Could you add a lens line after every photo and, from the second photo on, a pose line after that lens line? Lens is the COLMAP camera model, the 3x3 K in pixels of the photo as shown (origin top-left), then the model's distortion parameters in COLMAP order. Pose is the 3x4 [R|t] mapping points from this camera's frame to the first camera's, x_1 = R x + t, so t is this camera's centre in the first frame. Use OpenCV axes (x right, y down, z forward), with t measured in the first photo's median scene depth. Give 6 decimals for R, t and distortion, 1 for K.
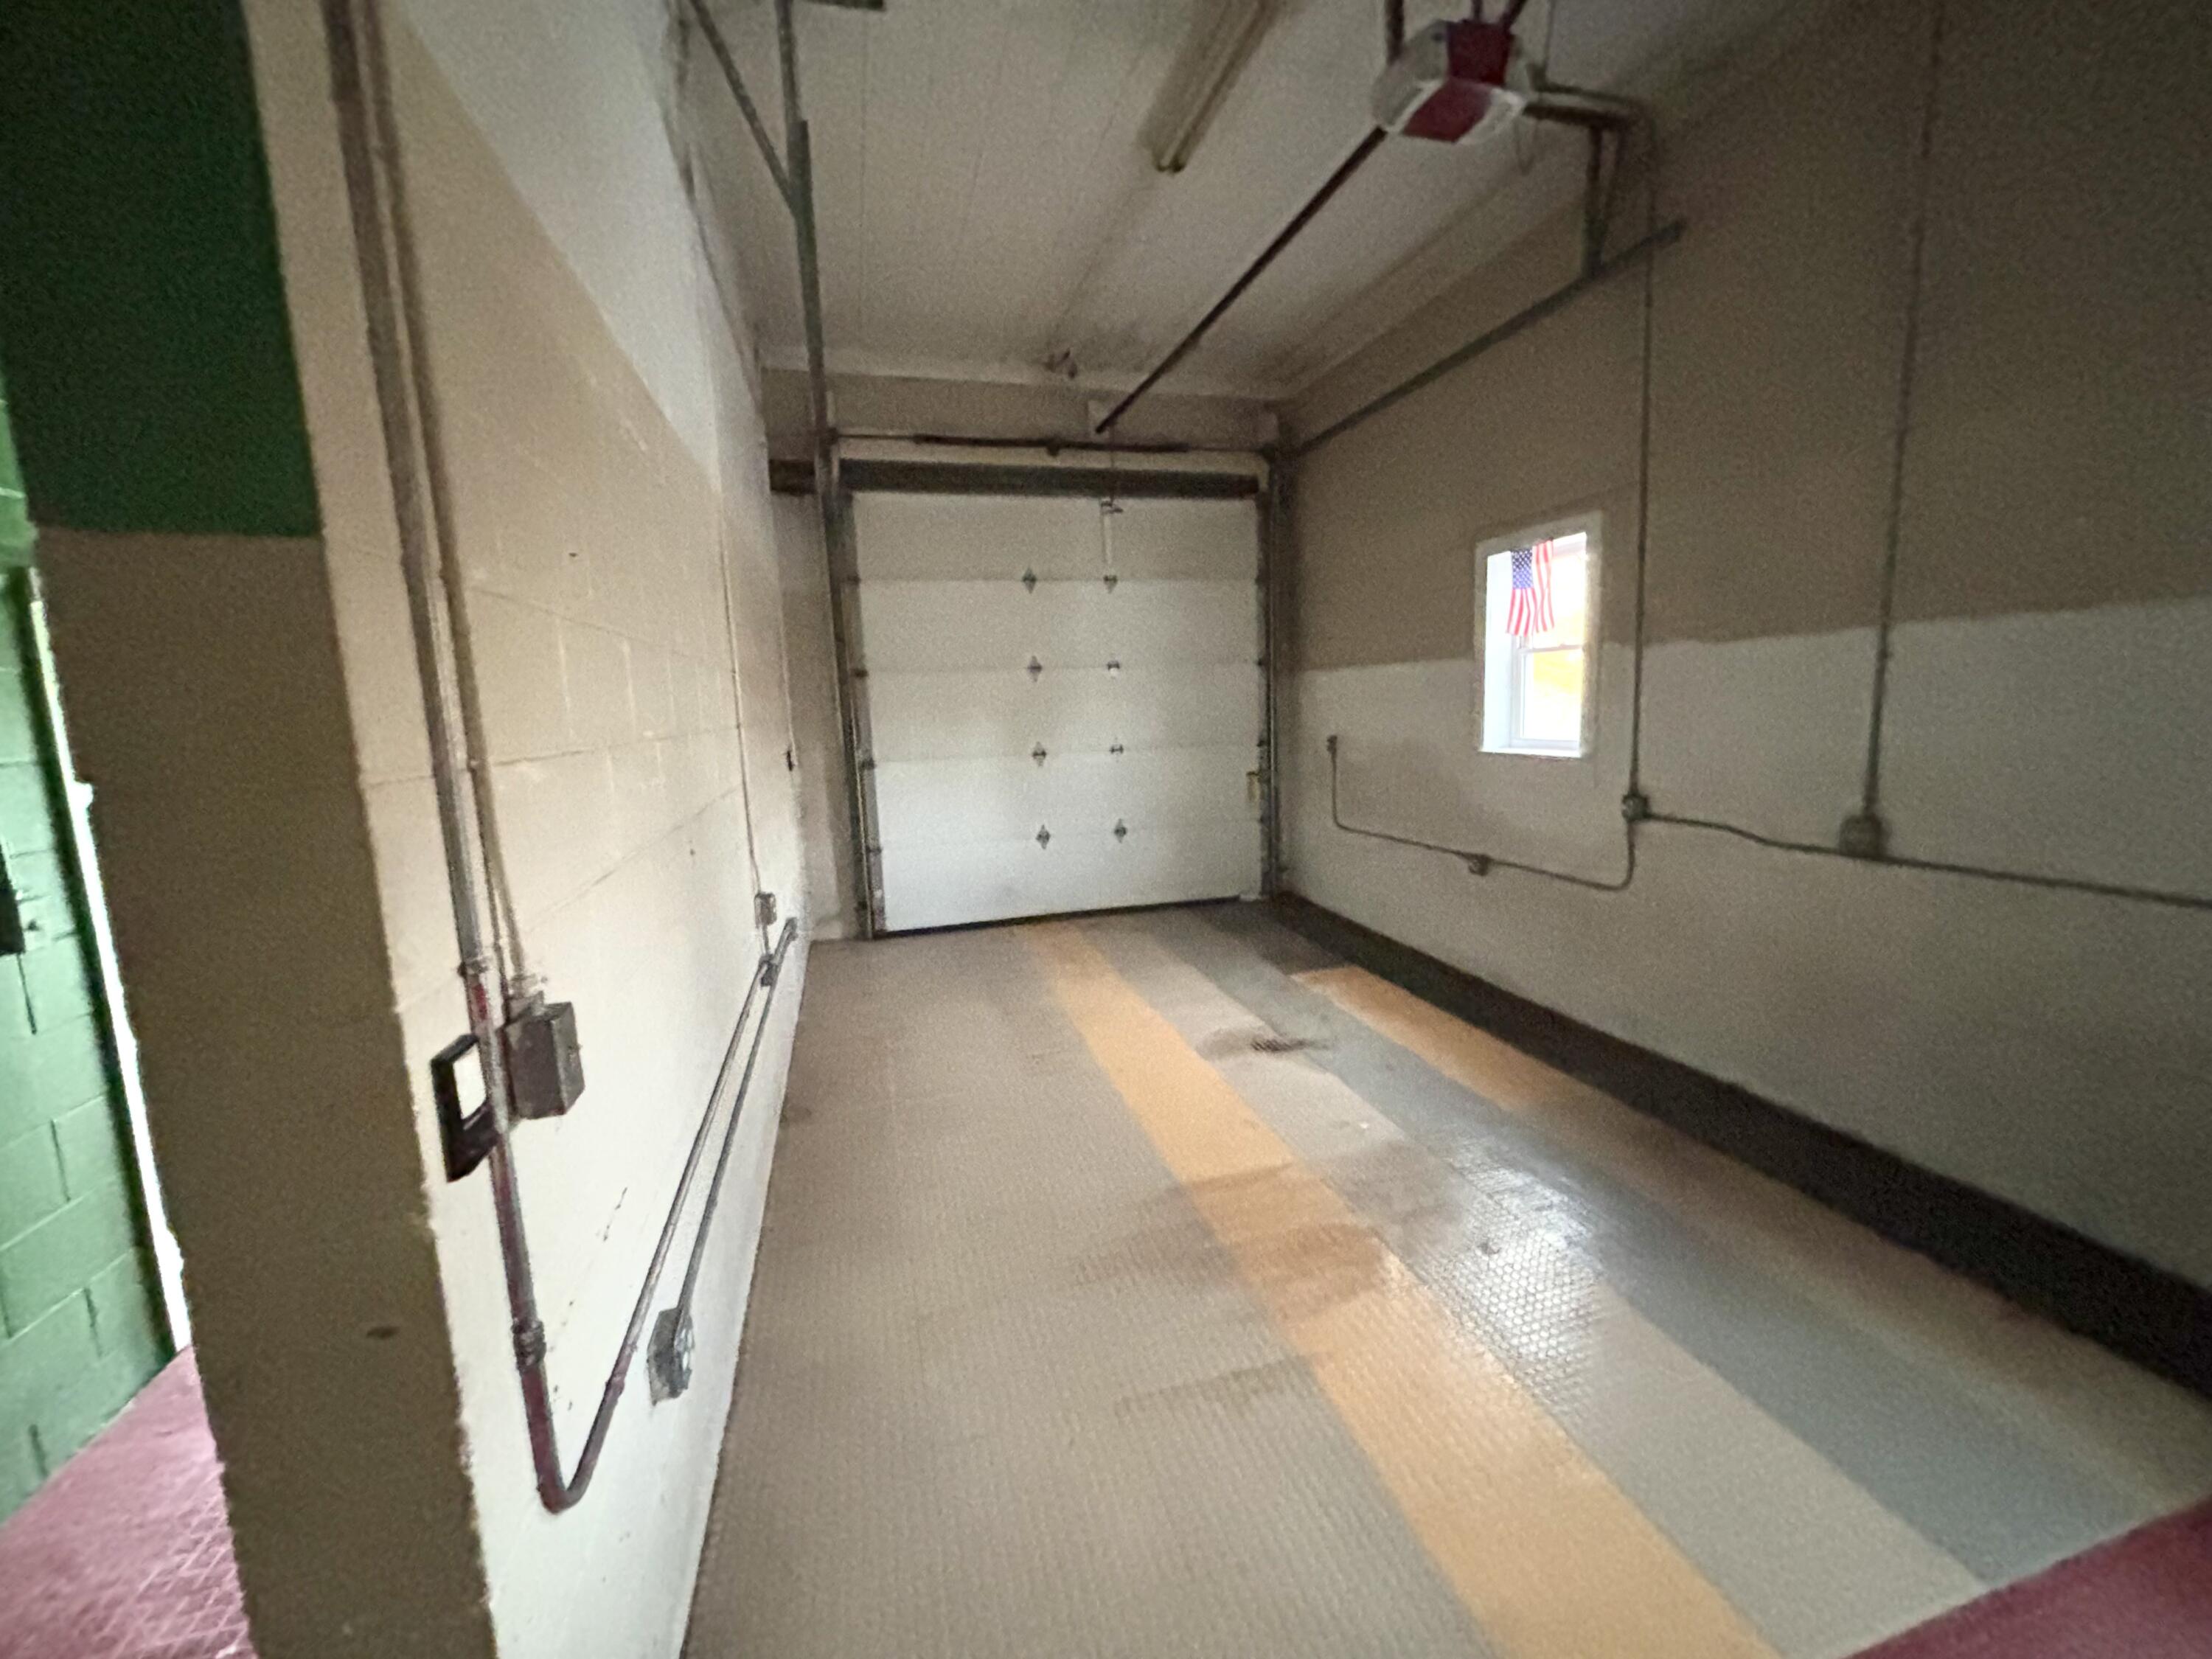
lens RADIAL K [[894.0, 0, 1106.0], [0, 894.0, 829.5], [0, 0, 1]] dist [0.000766, -0.000054]
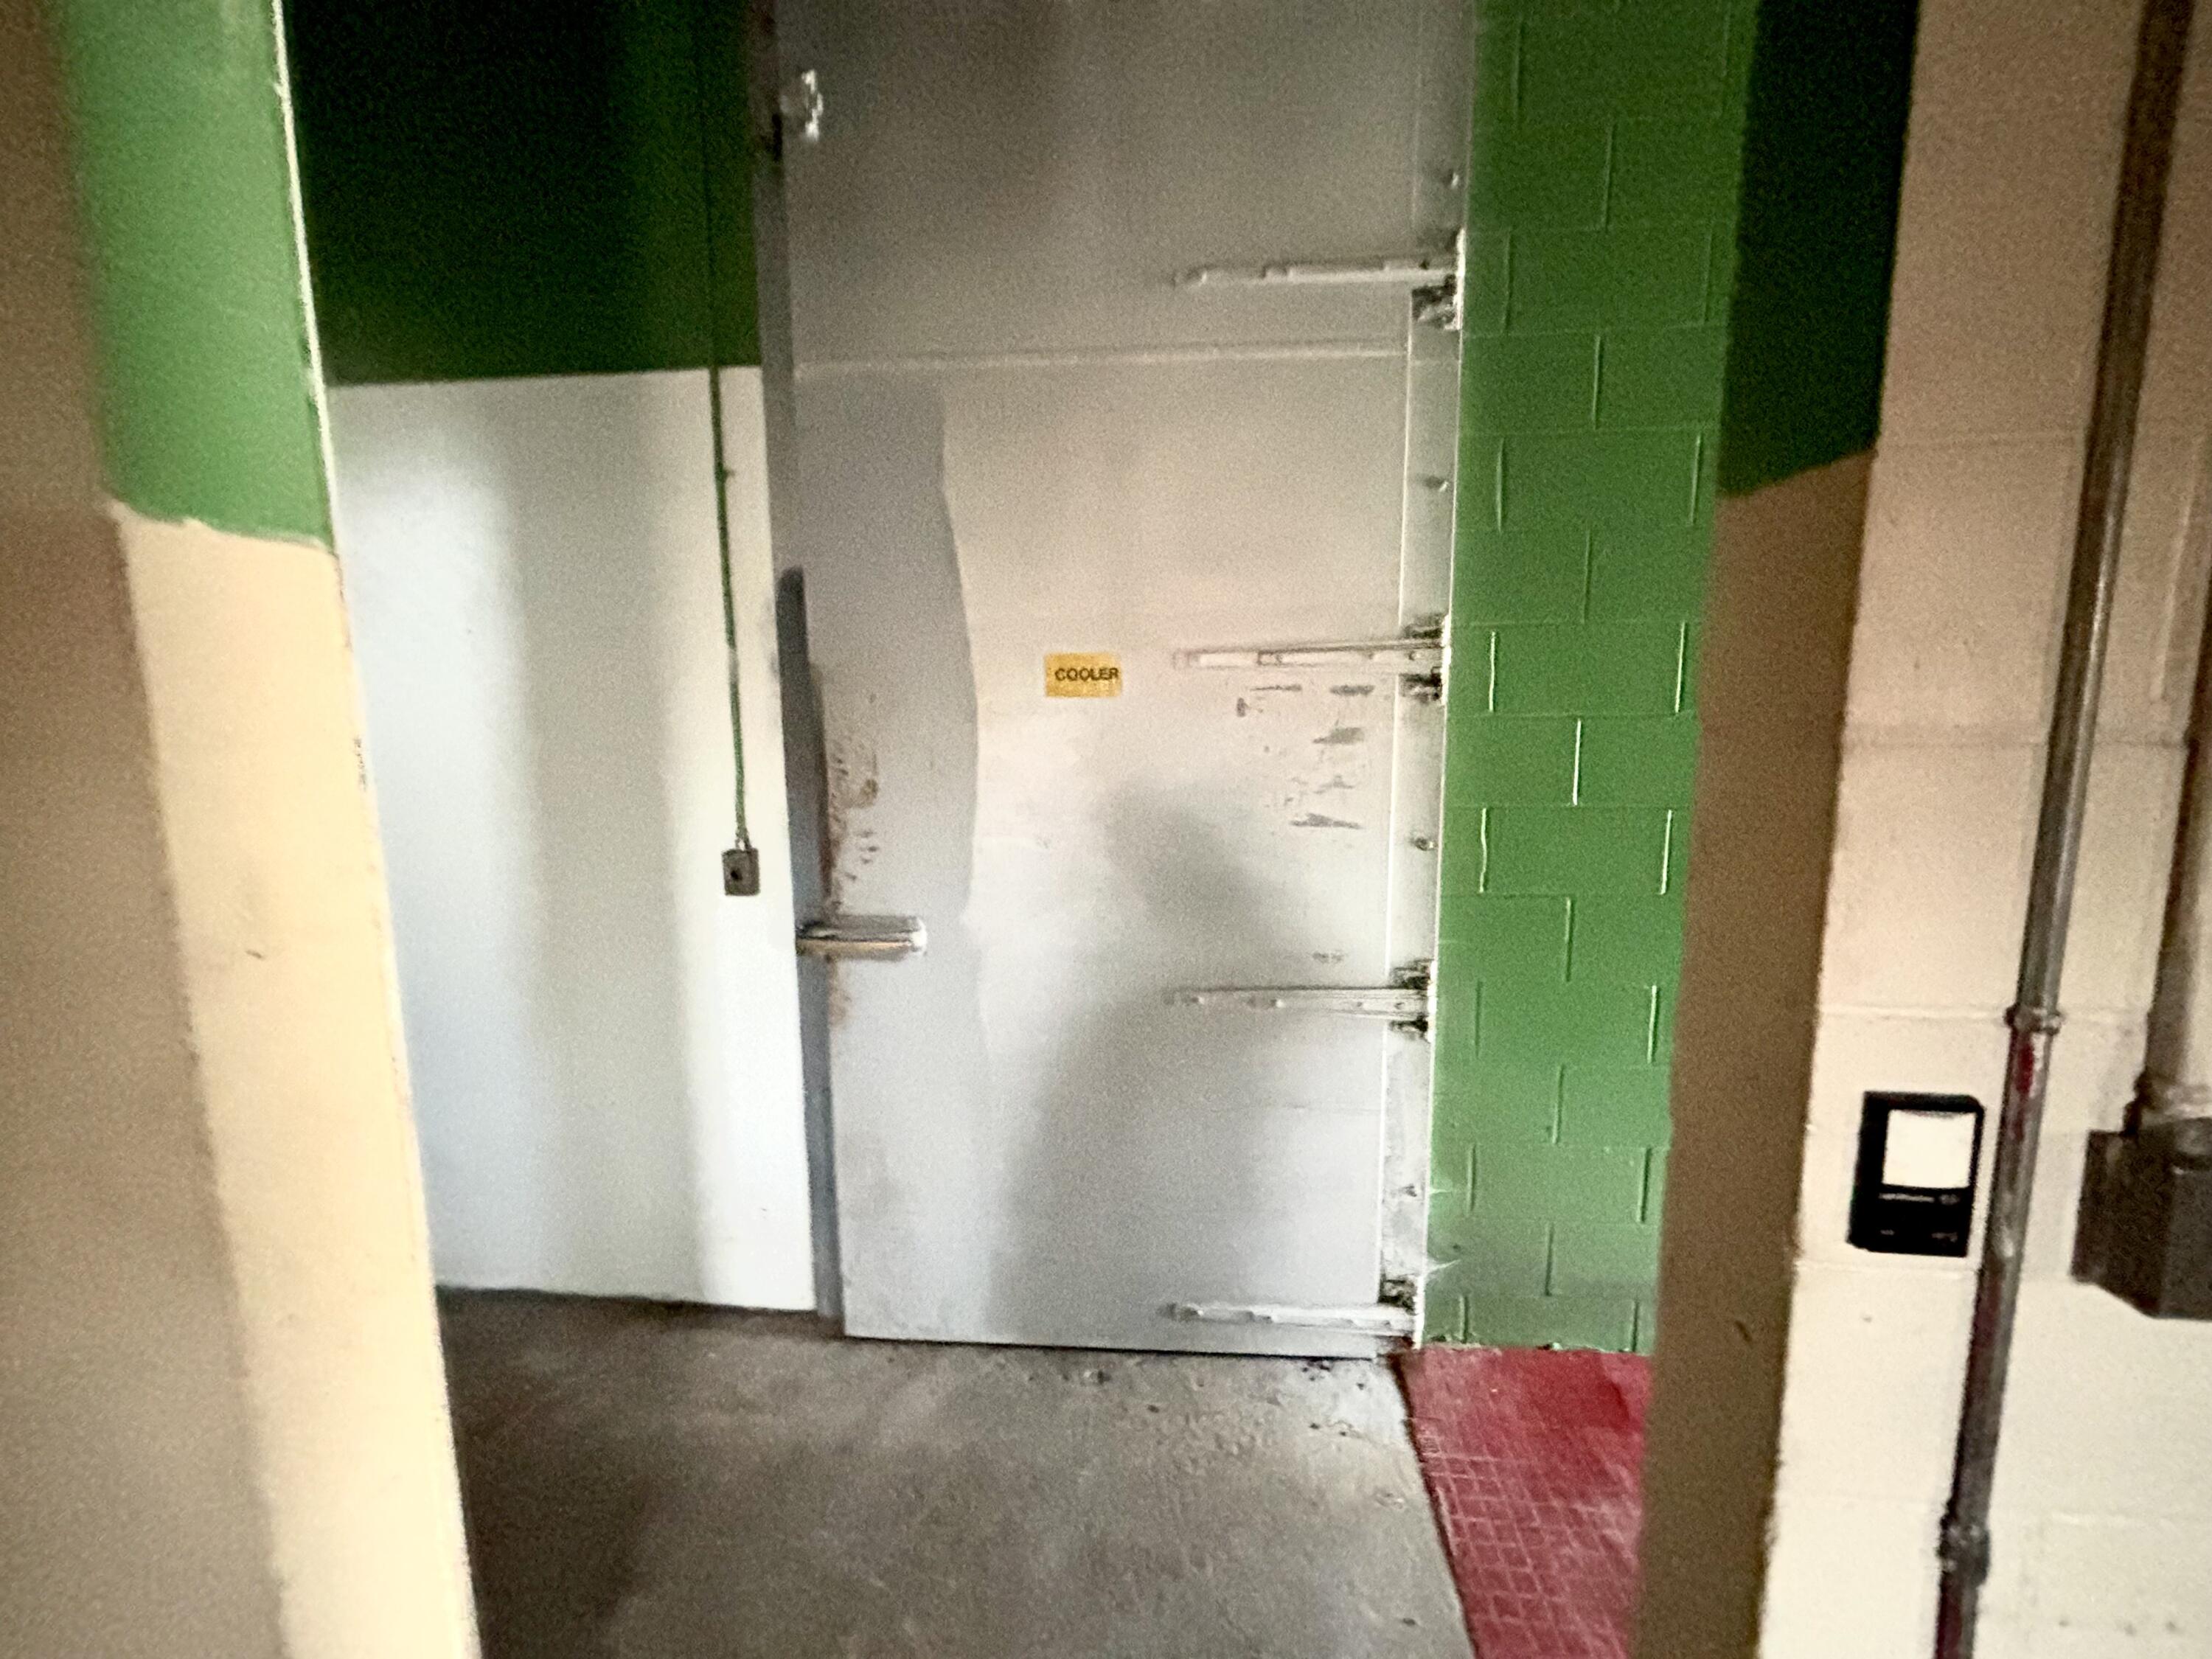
lens RADIAL K [[894.0, 0, 1106.0], [0, 894.0, 829.5], [0, 0, 1]] dist [0.000766, -0.000054]
pose [[-0.377070, 0.165377, -0.911301, 0.046380], [-0.108811, 0.969206, 0.220908, -0.017081], [0.919771, 0.182457, -0.347464, 0.139137]]
